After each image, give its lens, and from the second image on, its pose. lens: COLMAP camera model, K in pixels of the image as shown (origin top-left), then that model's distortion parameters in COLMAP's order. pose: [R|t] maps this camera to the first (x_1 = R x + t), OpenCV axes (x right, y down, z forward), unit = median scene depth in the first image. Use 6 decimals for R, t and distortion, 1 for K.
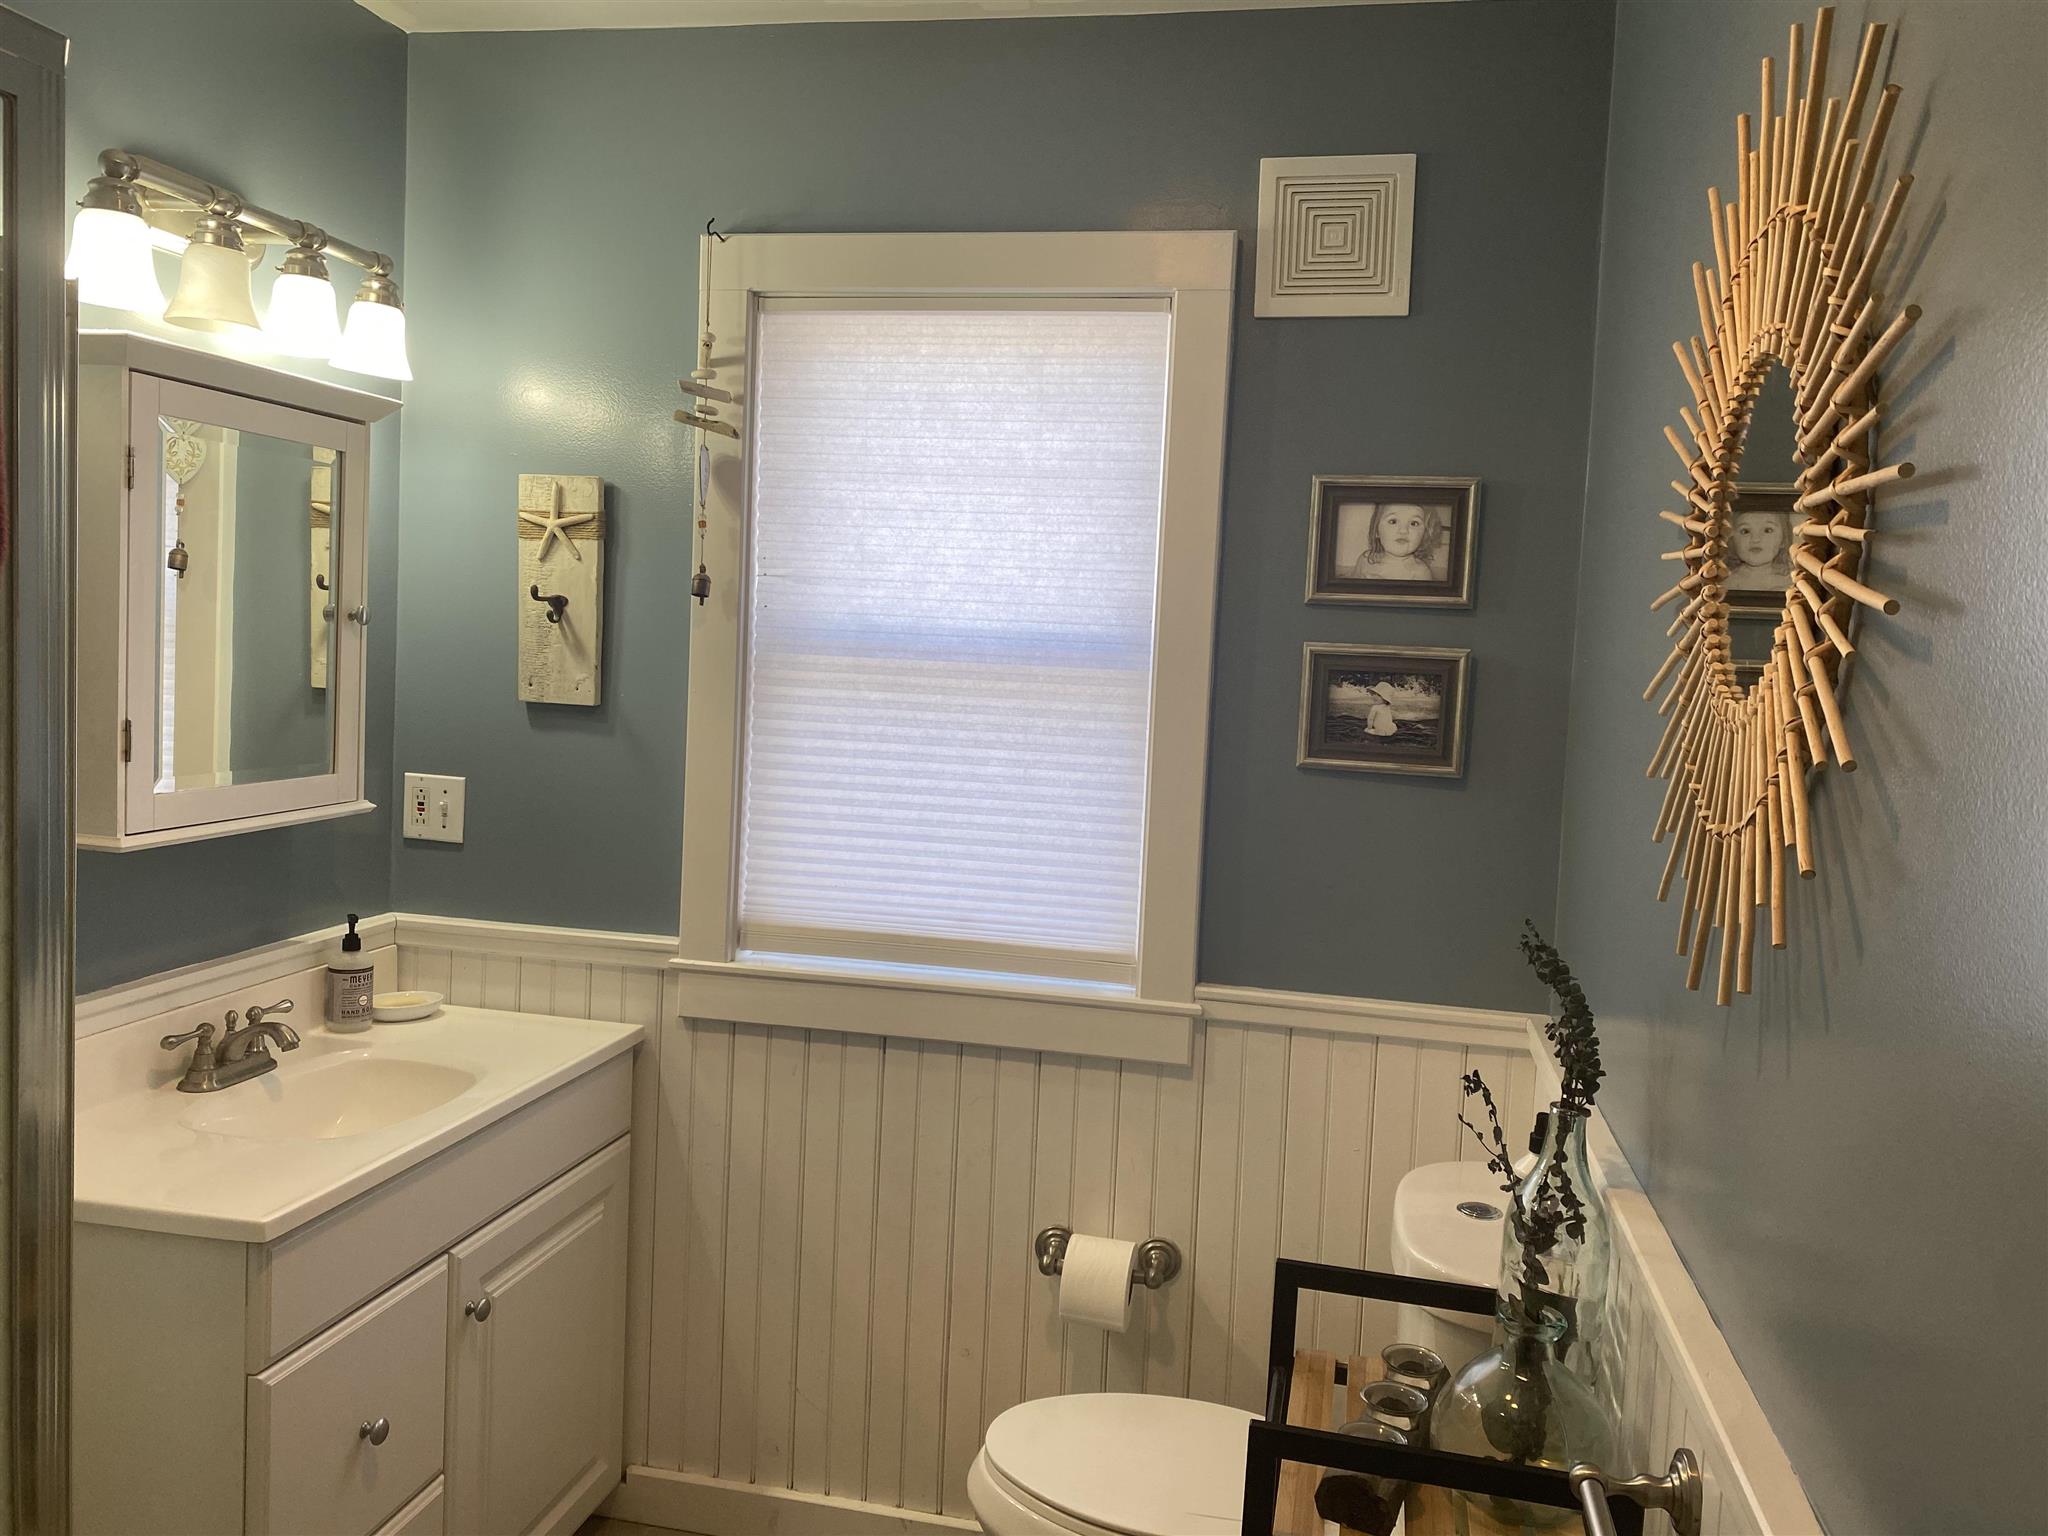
lens RADIAL K [[1553.7, 0, 1029.3], [0, 1553.7, 781.8], [0, 0, 1]] dist [0.025543, -0.043003]
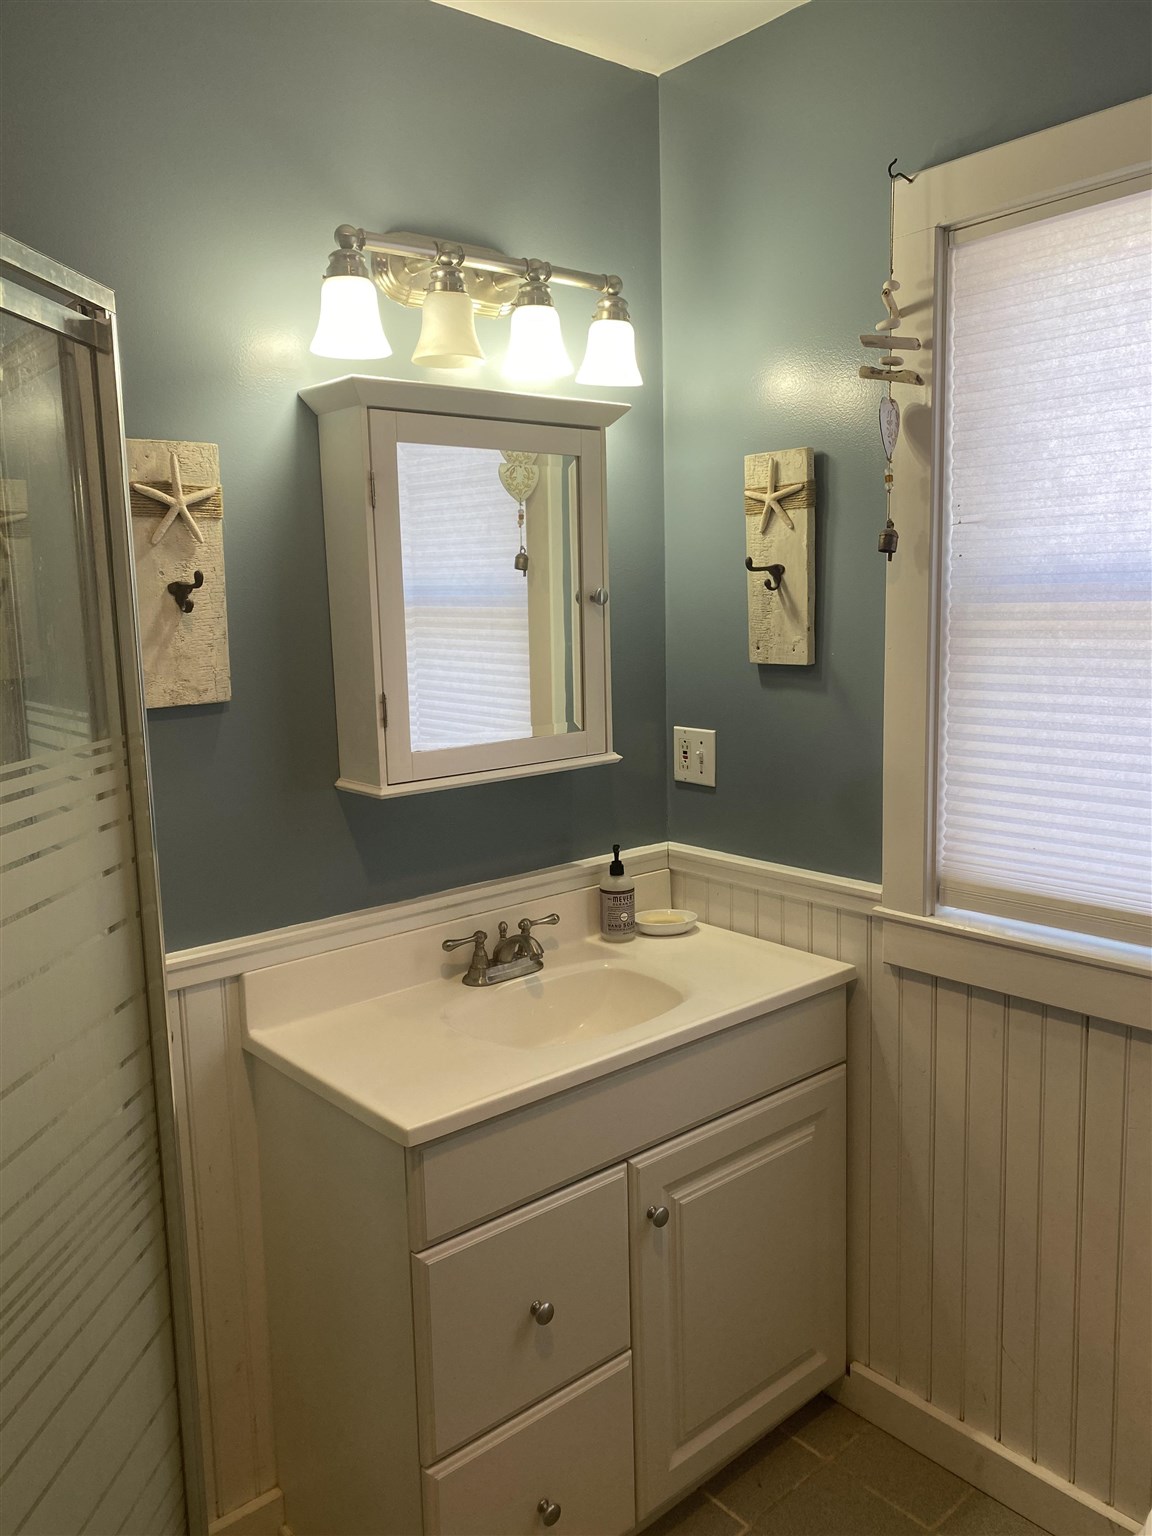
lens RADIAL K [[1165.3, 0, 566.5], [0, 1165.3, 764.4], [0, 0, 1]] dist [0.025543, -0.043003]
pose [[0.787221, 0.020359, -0.616335, 0.088943], [0.007896, 0.999040, 0.043086, -0.016806], [0.616620, -0.038784, 0.786305, 0.273468]]
